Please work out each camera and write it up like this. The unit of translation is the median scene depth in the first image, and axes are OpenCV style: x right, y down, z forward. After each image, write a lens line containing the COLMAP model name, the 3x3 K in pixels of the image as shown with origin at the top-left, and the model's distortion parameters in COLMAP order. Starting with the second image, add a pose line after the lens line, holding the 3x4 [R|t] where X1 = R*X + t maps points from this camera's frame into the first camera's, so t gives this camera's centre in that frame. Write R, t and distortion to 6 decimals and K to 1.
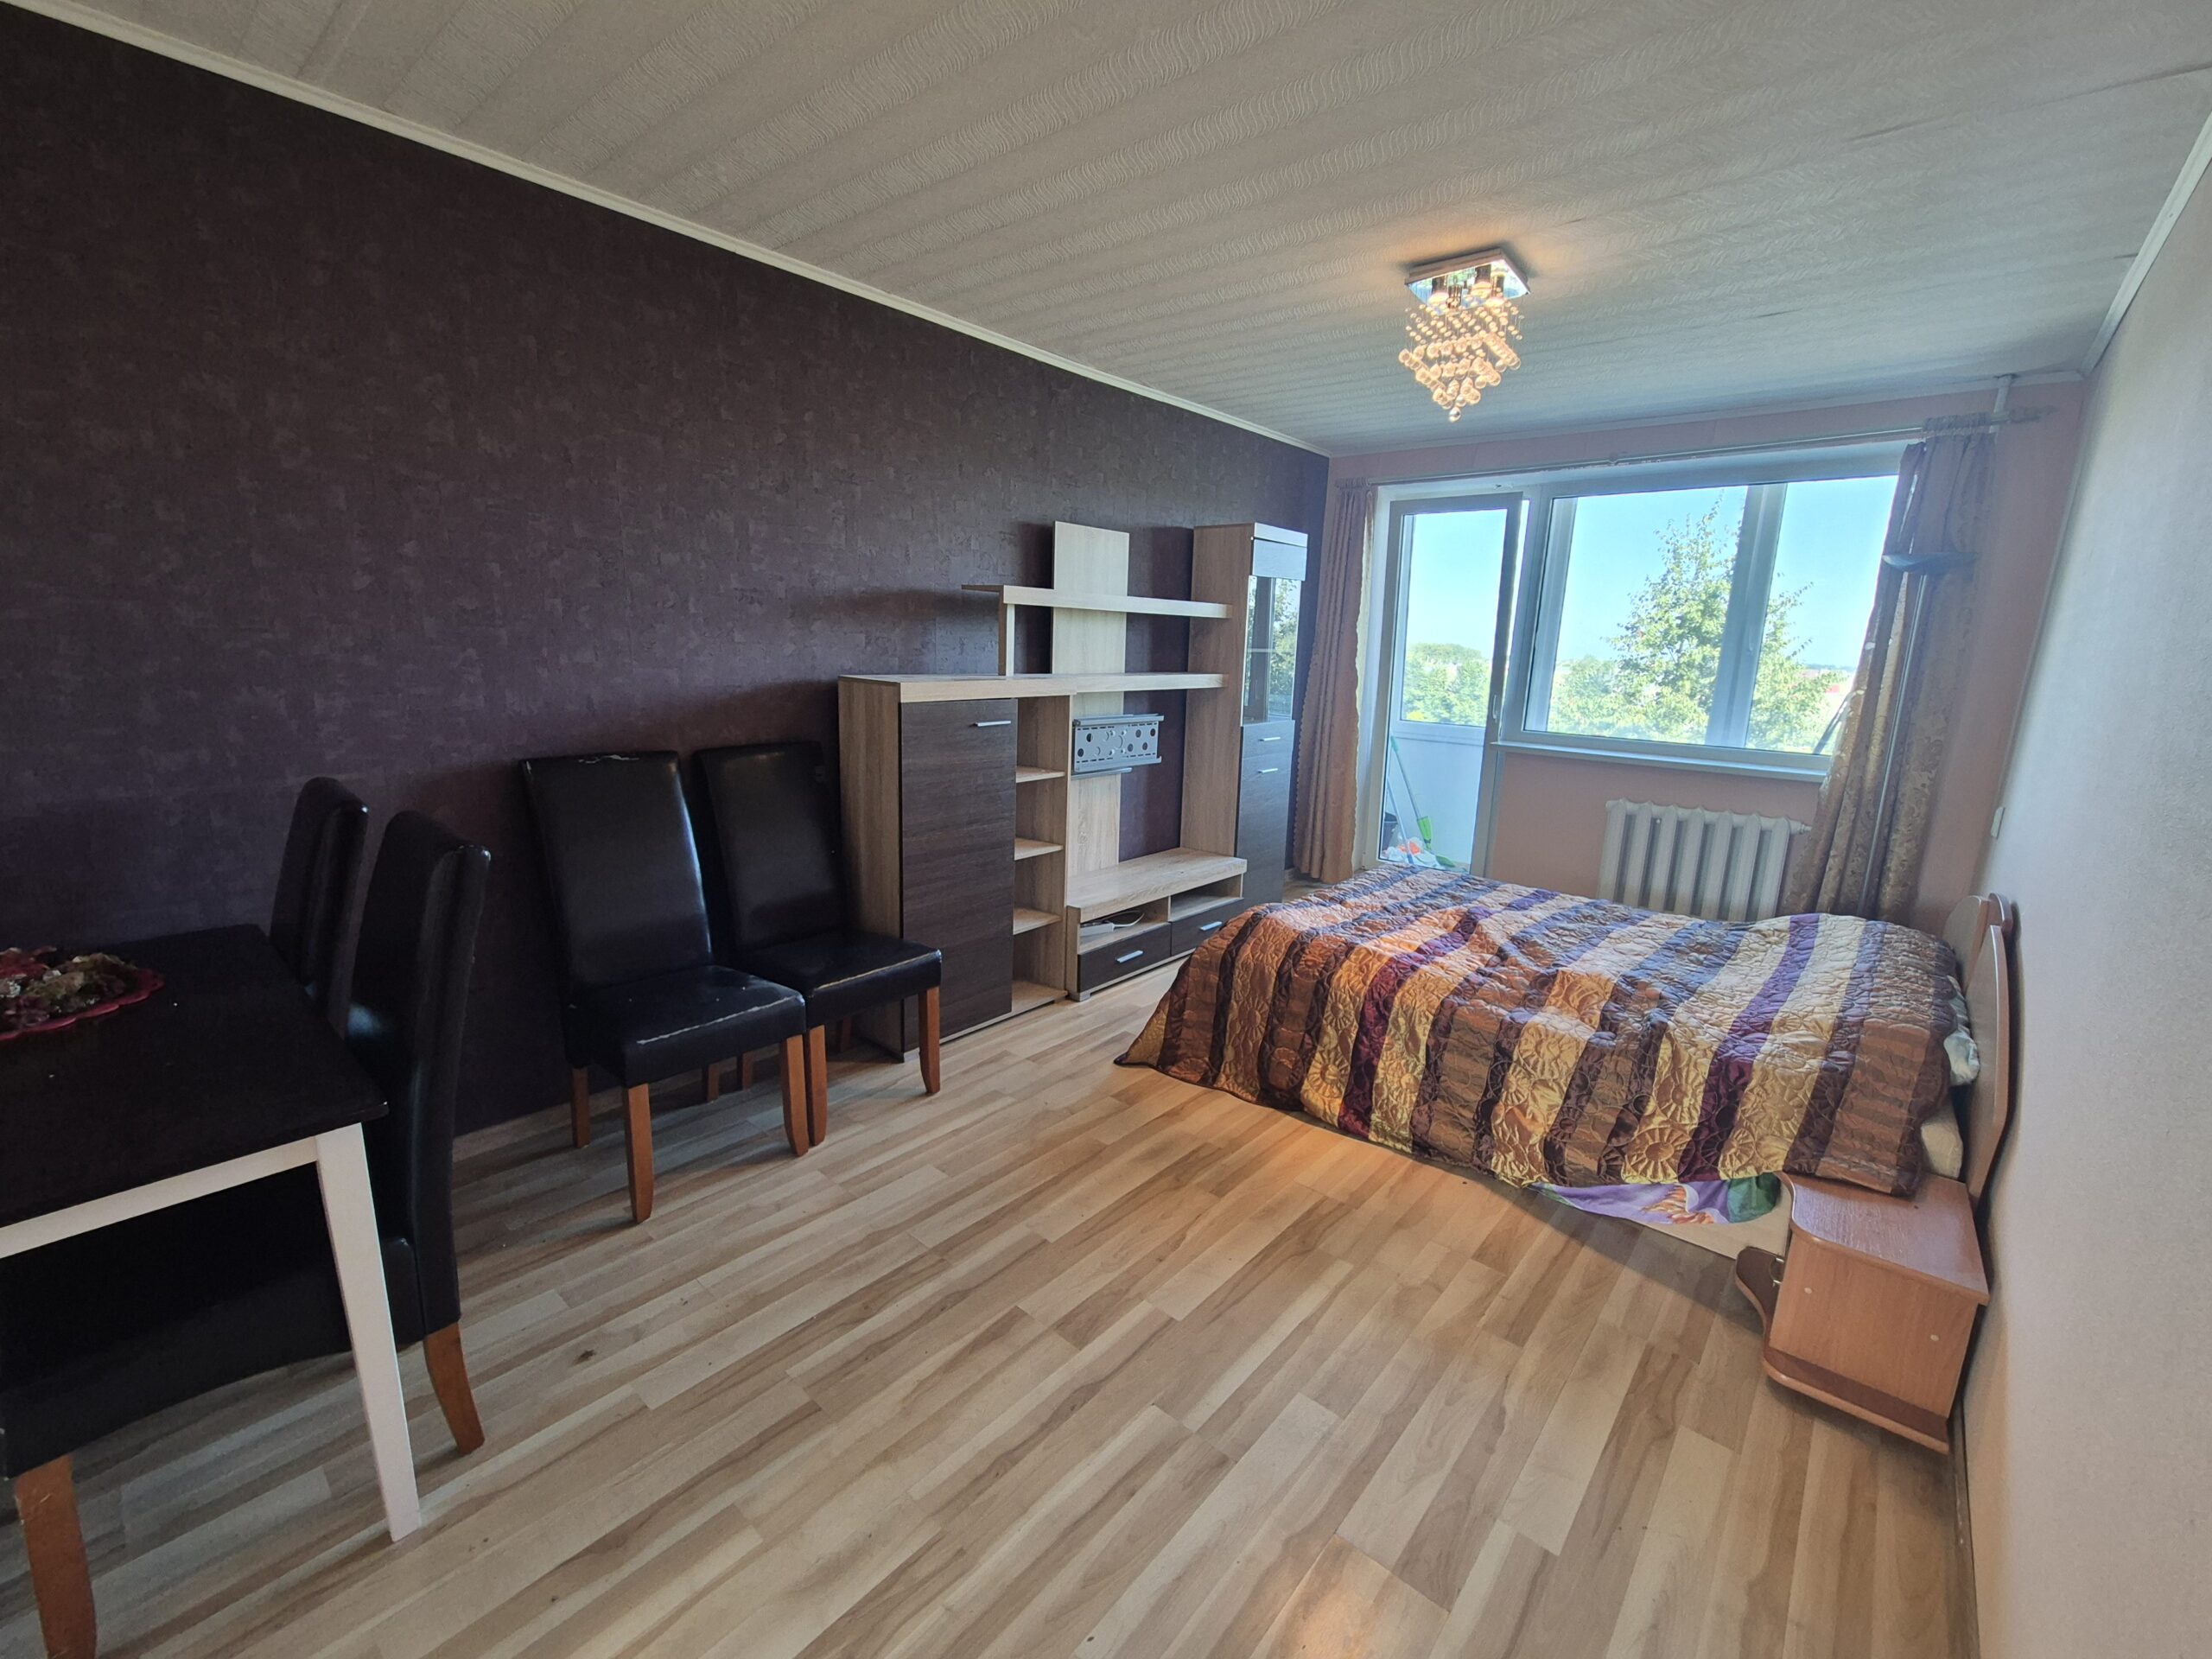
lens RADIAL K [[911.4, 0, 1102.3], [0, 911.4, 829.0], [0, 0, 1]] dist [-0.000657, 0.000722]
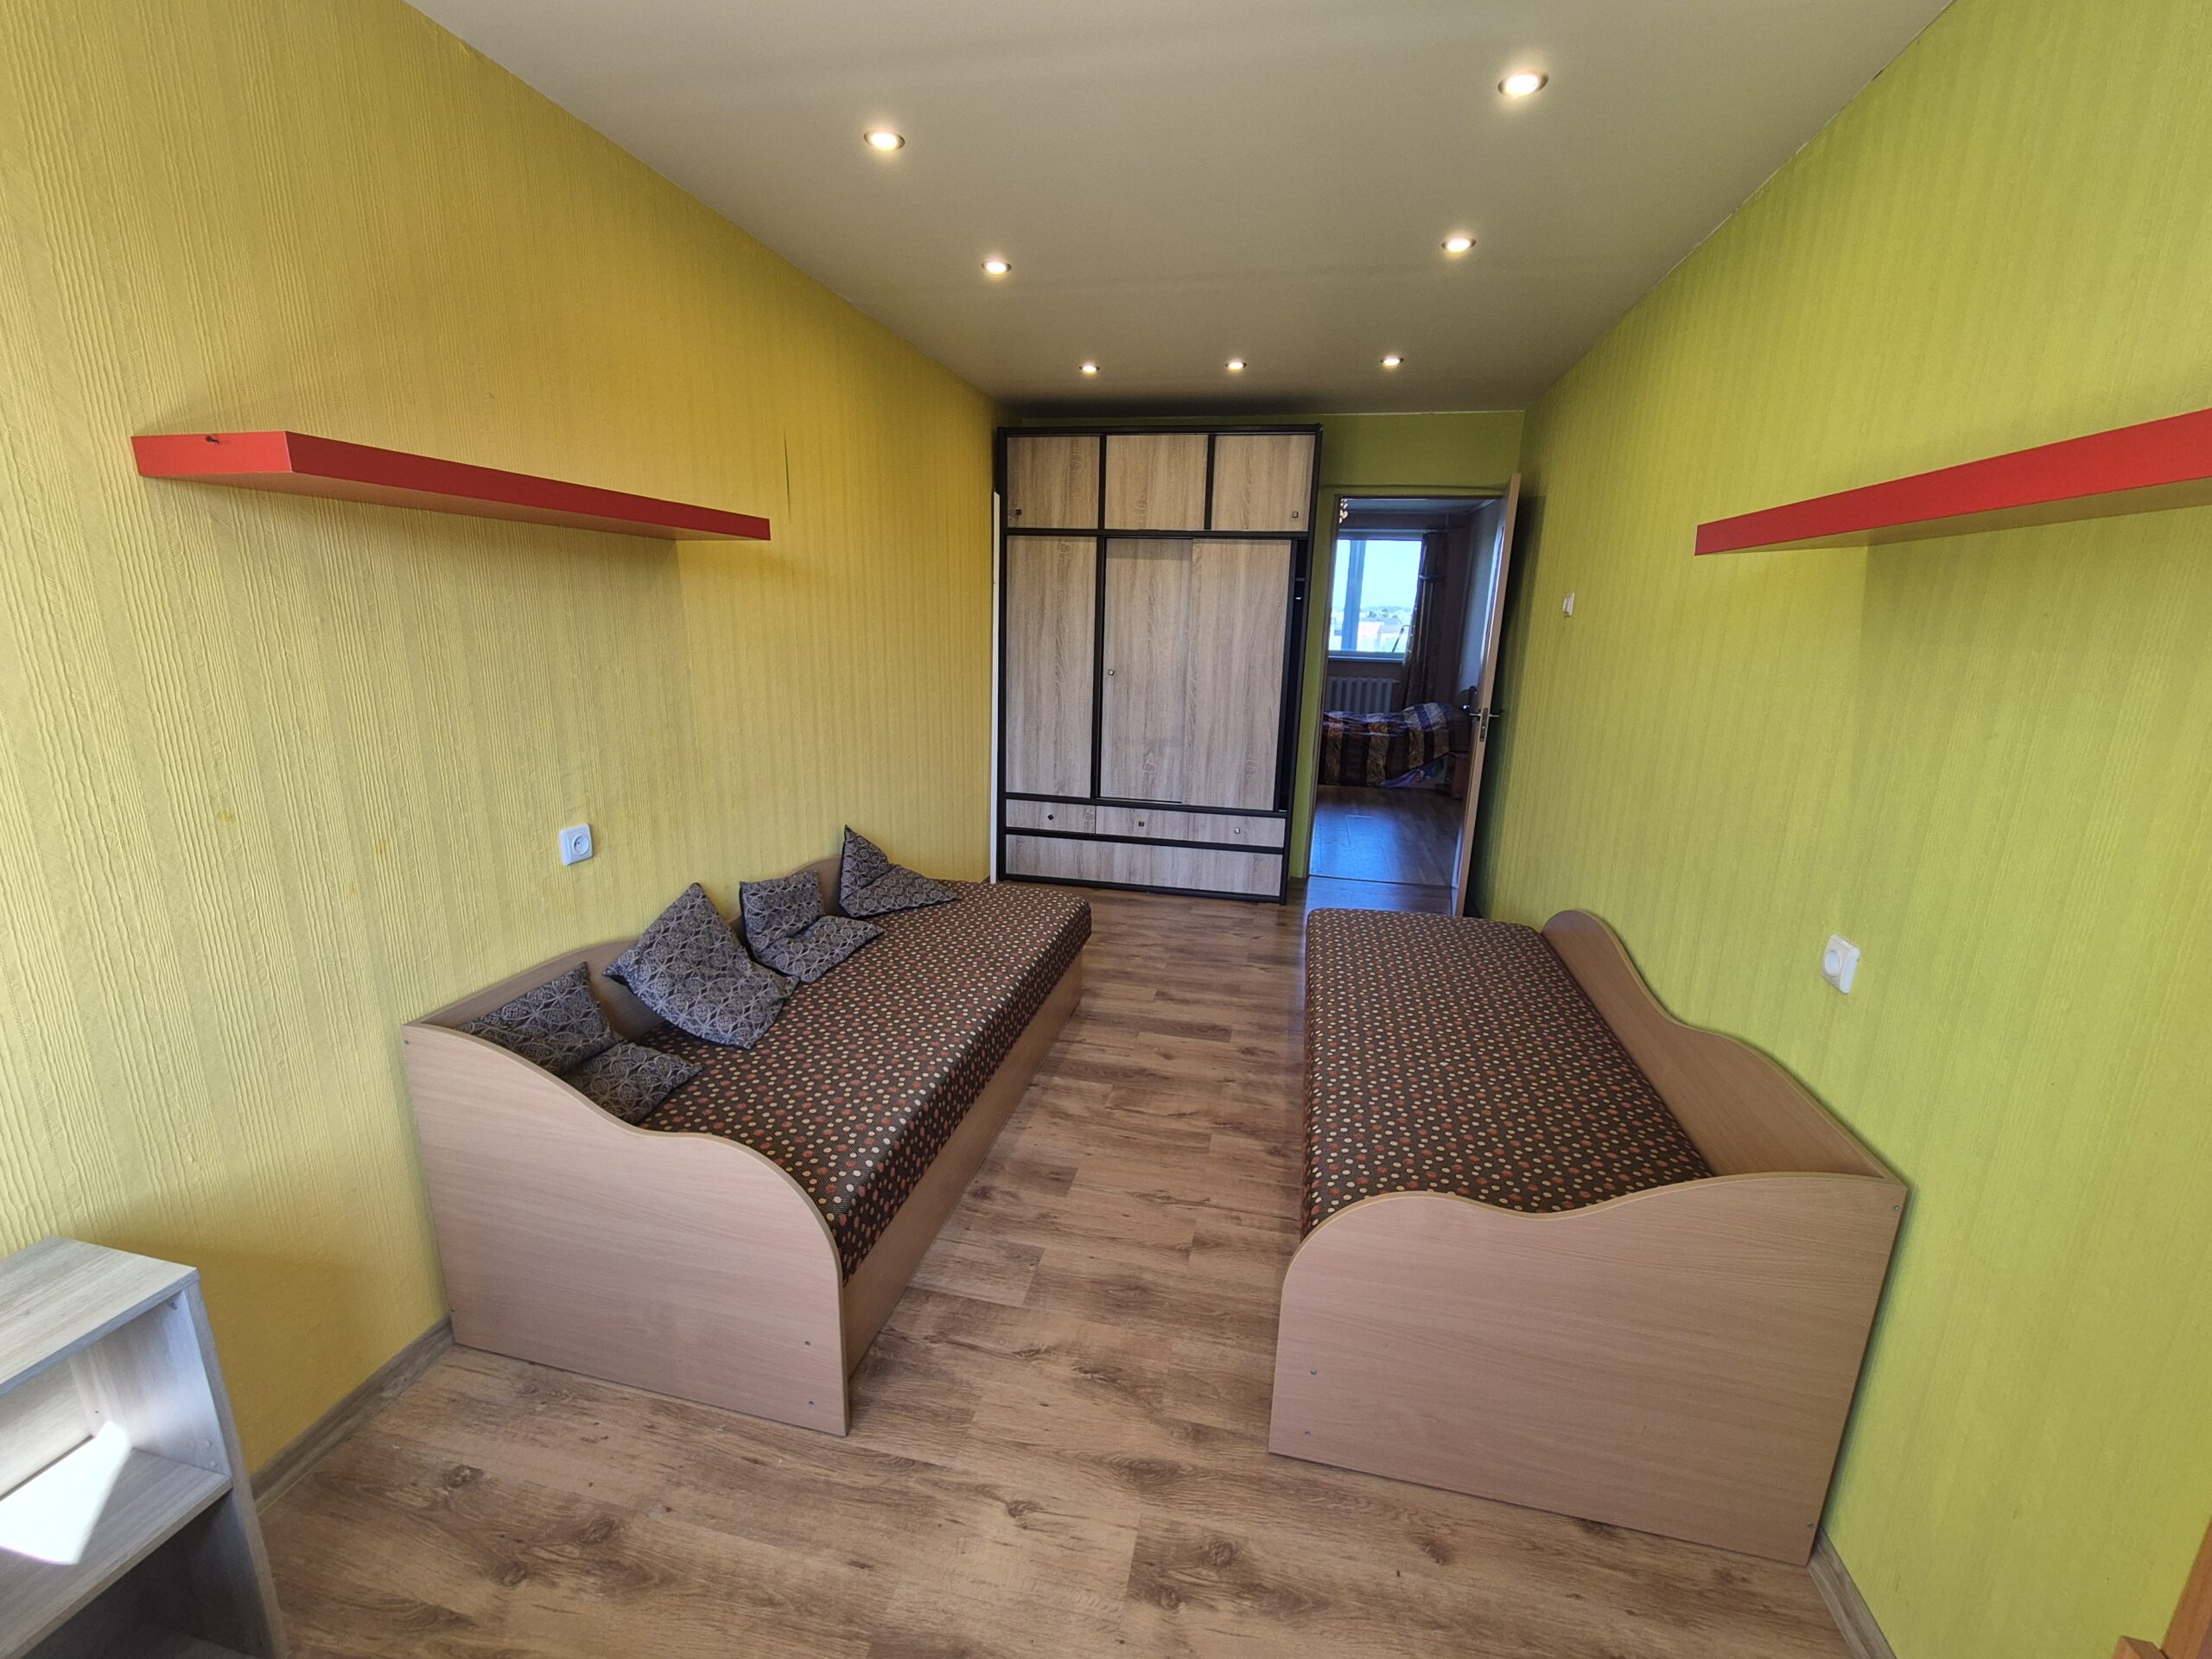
lens RADIAL K [[911.4, 0, 1105.1], [0, 911.4, 824.5], [0, 0, 1]] dist [-0.000657, 0.000722]
pose [[0.874462, -0.115087, 0.471244, -1.782422], [0.090046, 0.993077, 0.075436, 0.195951], [-0.476663, -0.023533, 0.878771, -1.272062]]
